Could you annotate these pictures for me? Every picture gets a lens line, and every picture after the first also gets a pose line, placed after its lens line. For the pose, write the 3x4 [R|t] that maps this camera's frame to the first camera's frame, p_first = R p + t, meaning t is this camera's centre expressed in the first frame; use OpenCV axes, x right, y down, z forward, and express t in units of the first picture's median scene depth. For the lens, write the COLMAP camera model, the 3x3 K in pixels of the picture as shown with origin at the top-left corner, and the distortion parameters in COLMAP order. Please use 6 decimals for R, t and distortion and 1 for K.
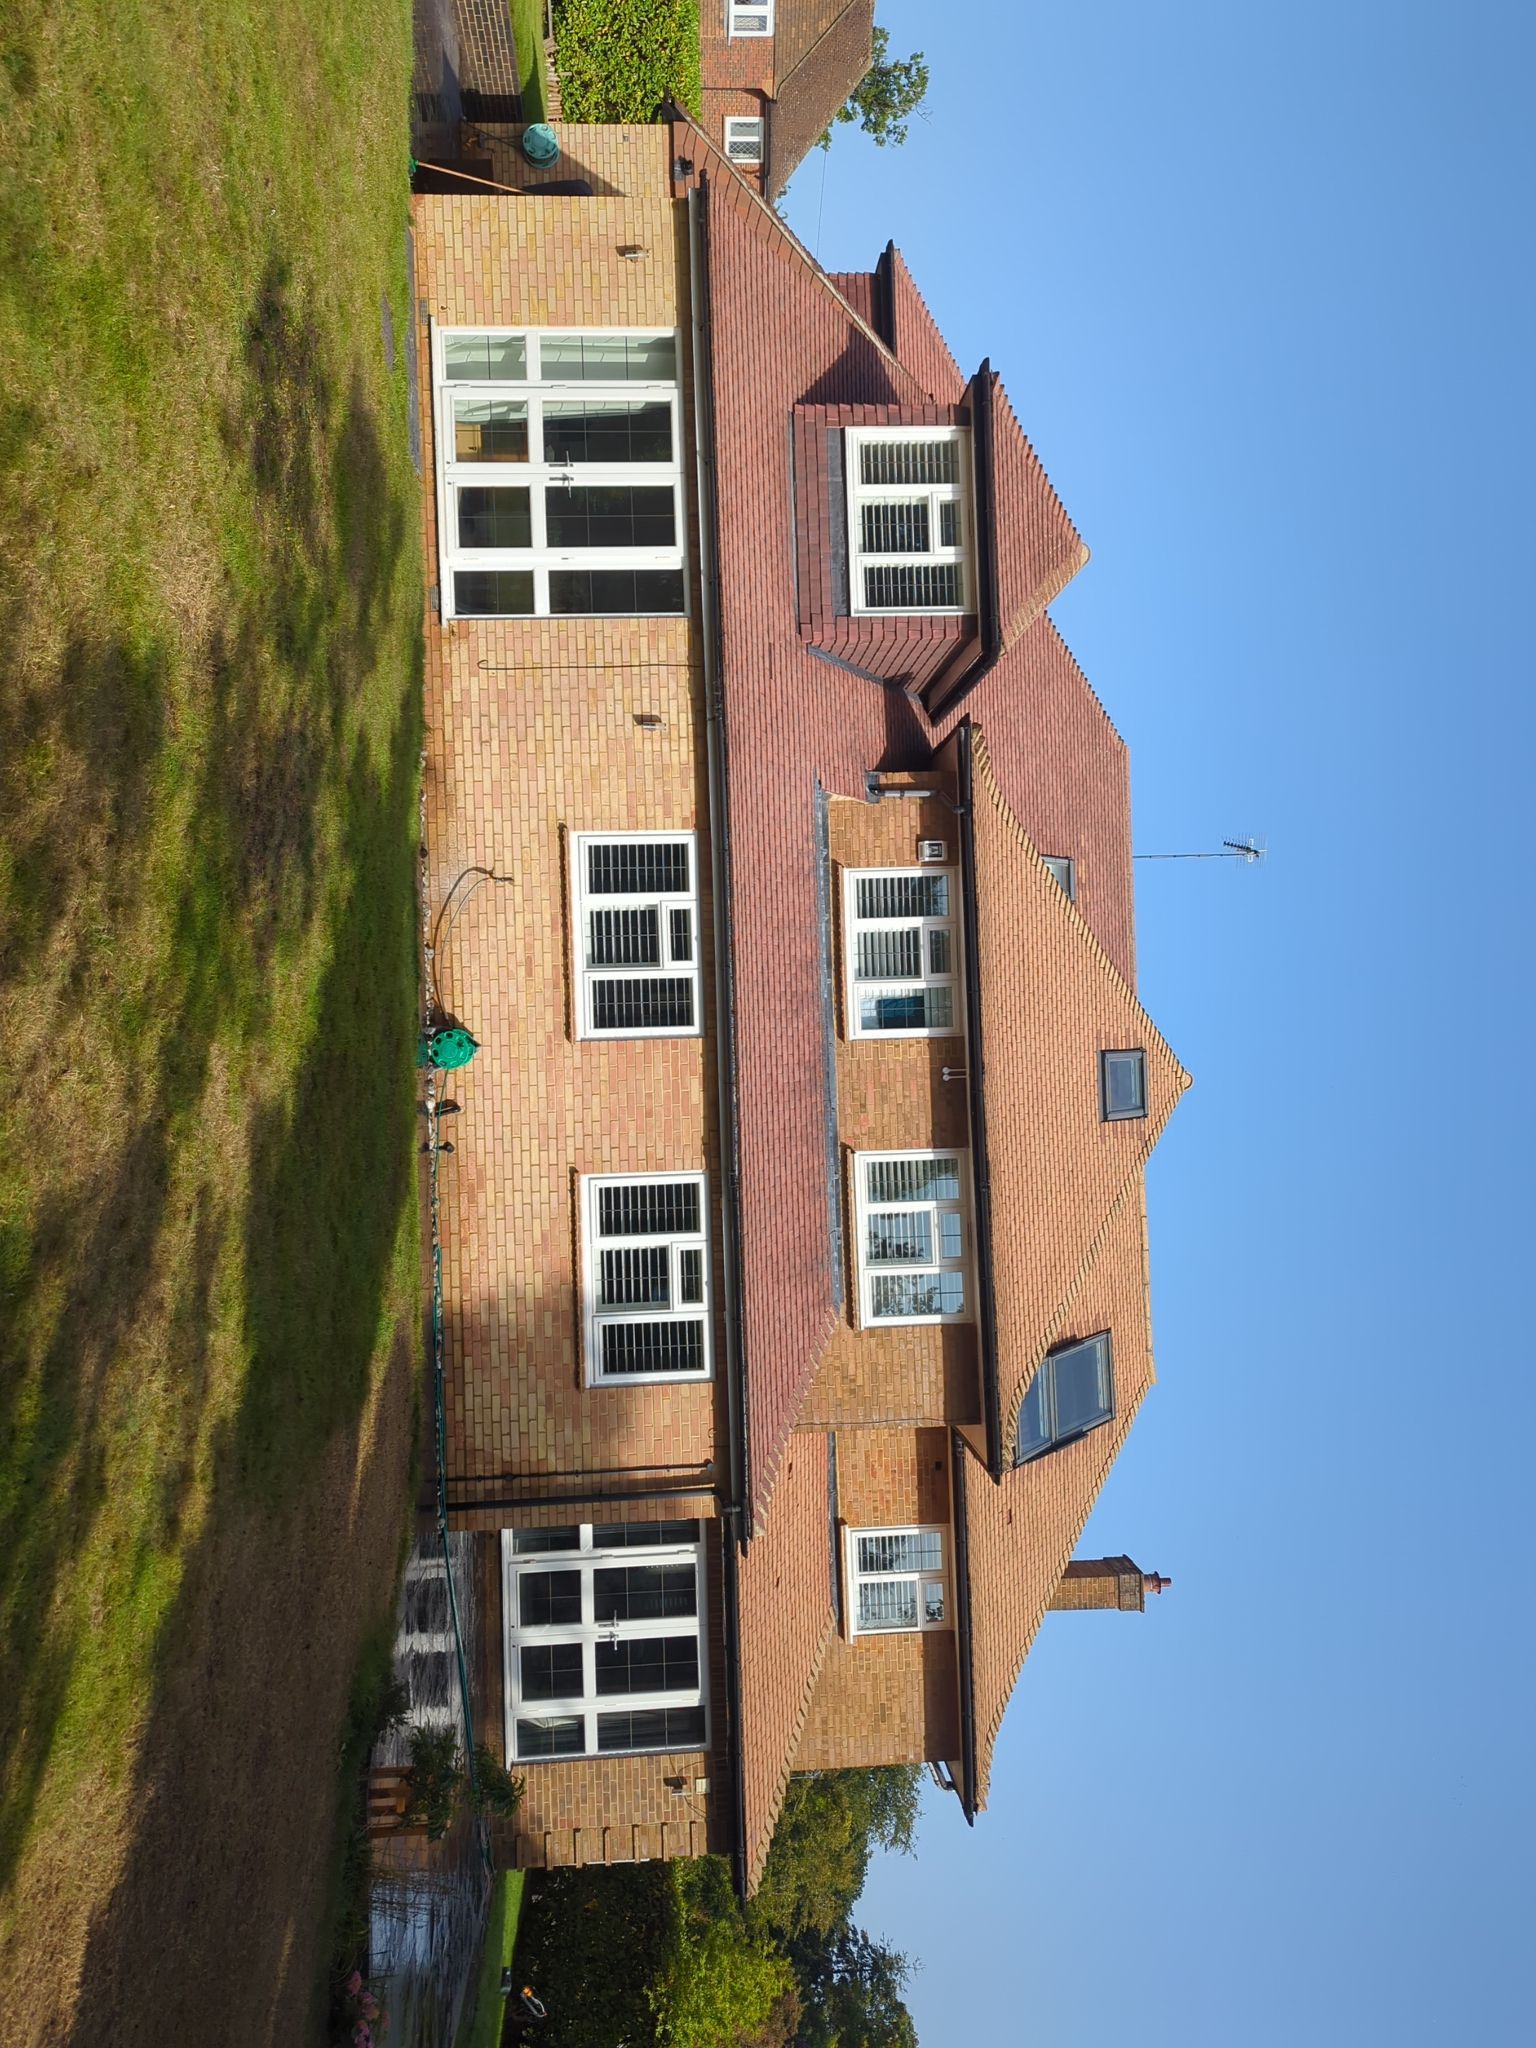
lens RADIAL K [[1537.2, 0, 768.0], [0, 1537.2, 1024.0], [0, 0, 1]] dist [0.101205, -0.132494]
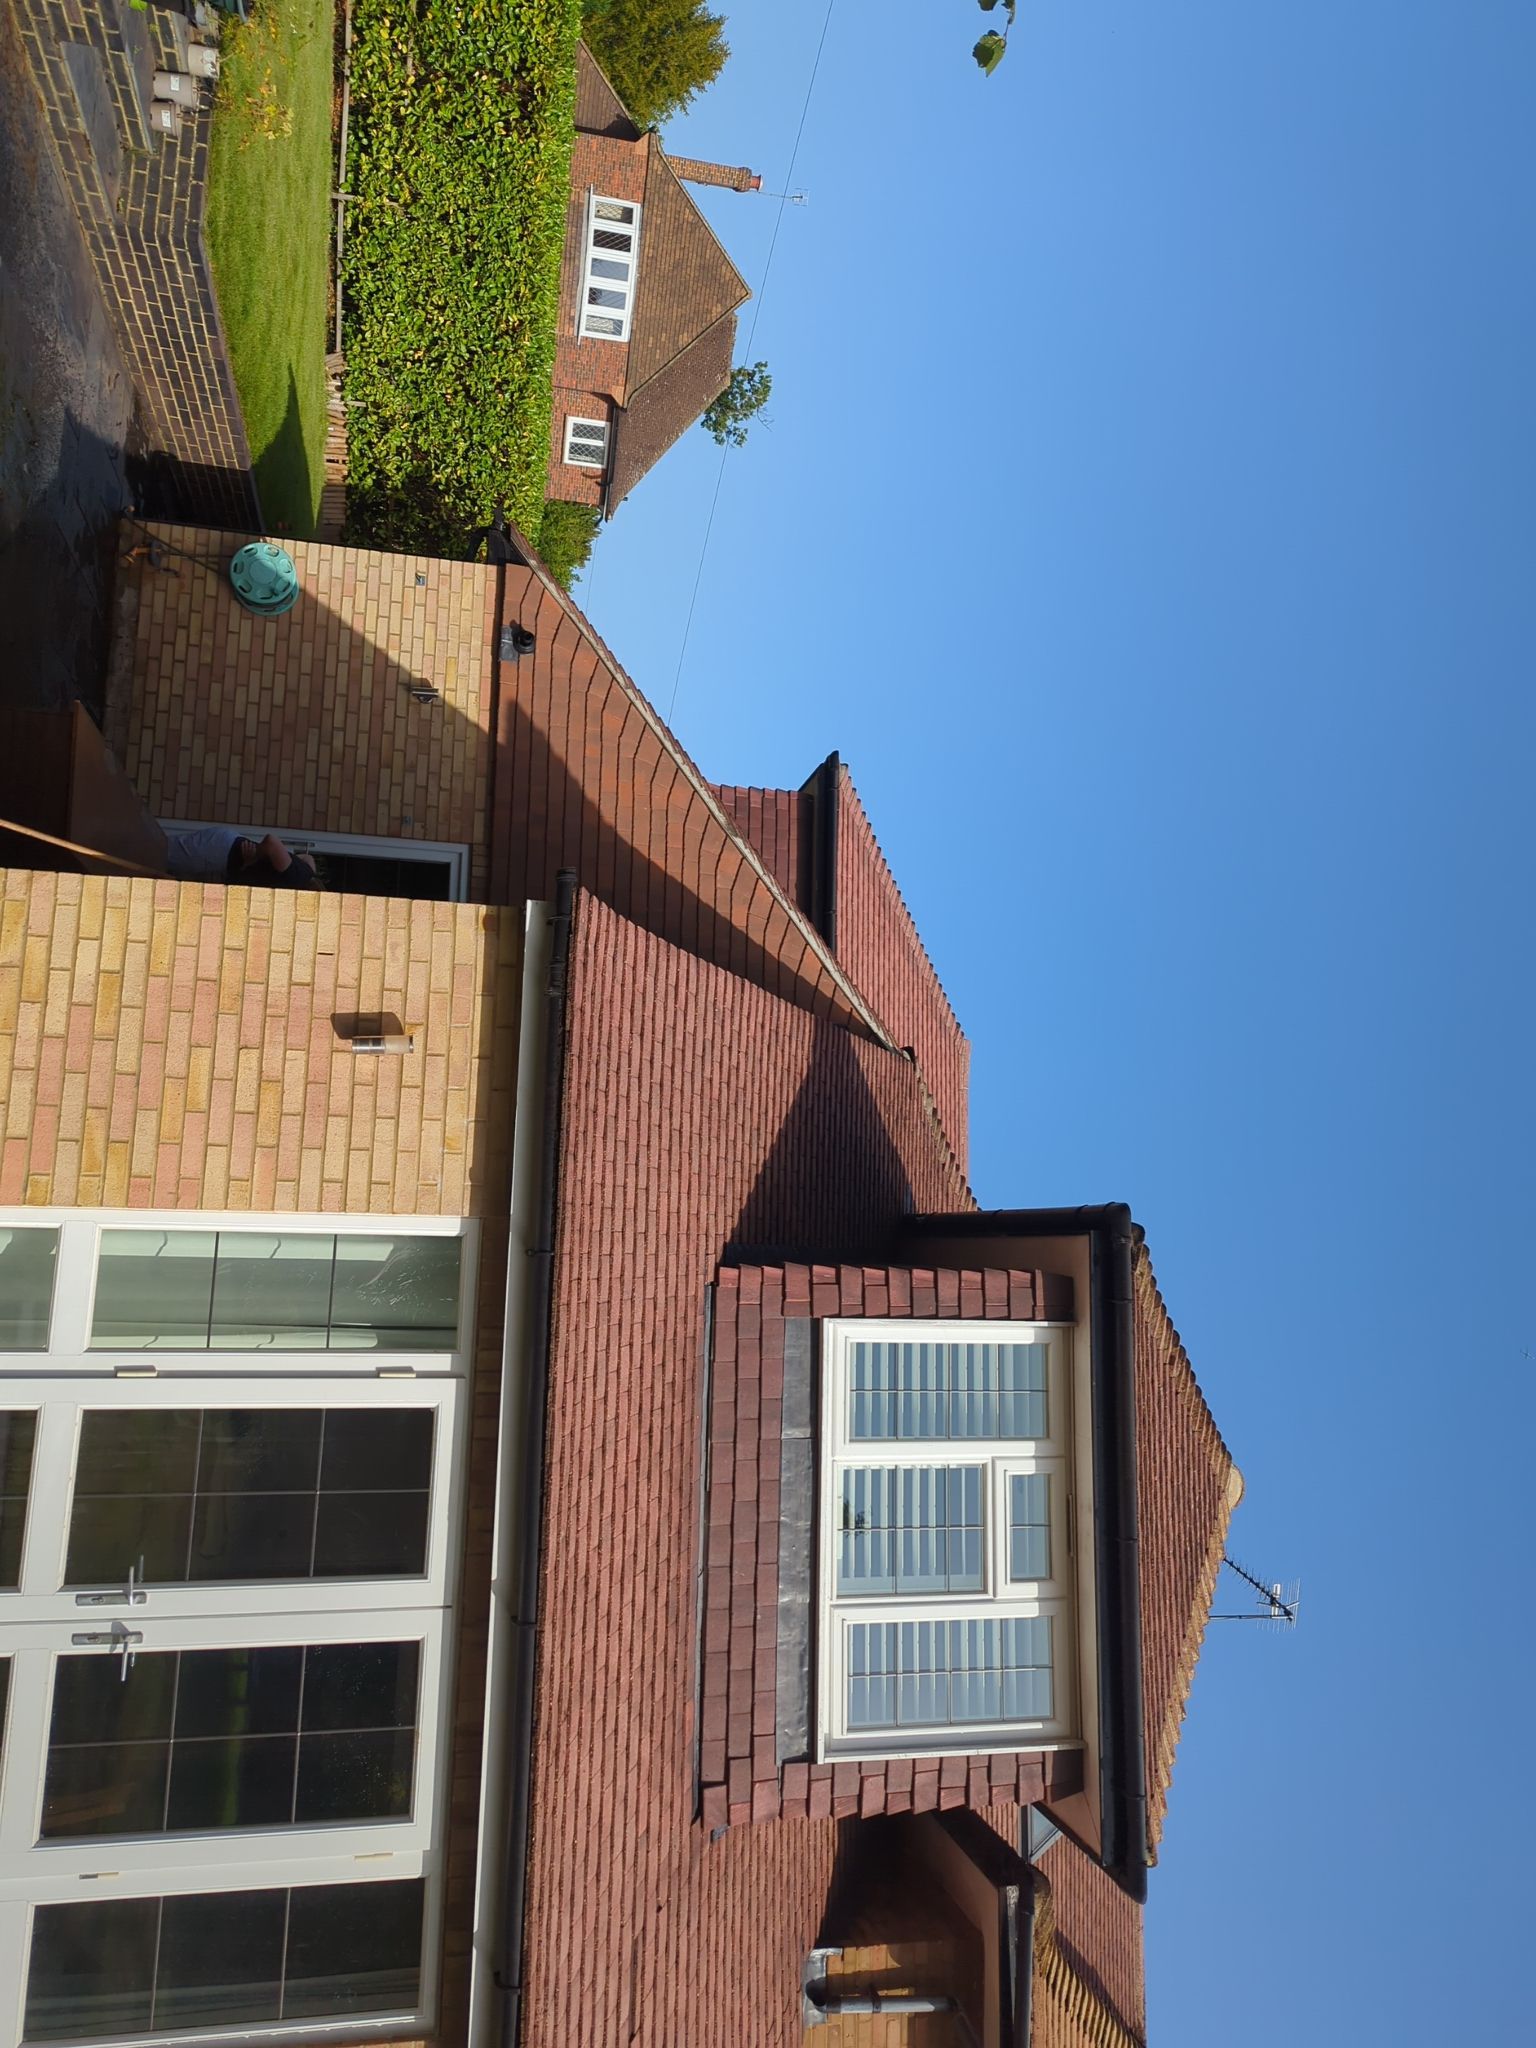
lens RADIAL K [[1512.2, 0, 768.0], [0, 1512.2, 1024.0], [0, 0, 1]] dist [0.037105, -0.006615]
pose [[0.986483, 0.079074, 0.143524, -0.038416], [-0.060074, 0.989401, -0.132200, -0.407552], [-0.152456, 0.121791, 0.980777, 0.543703]]
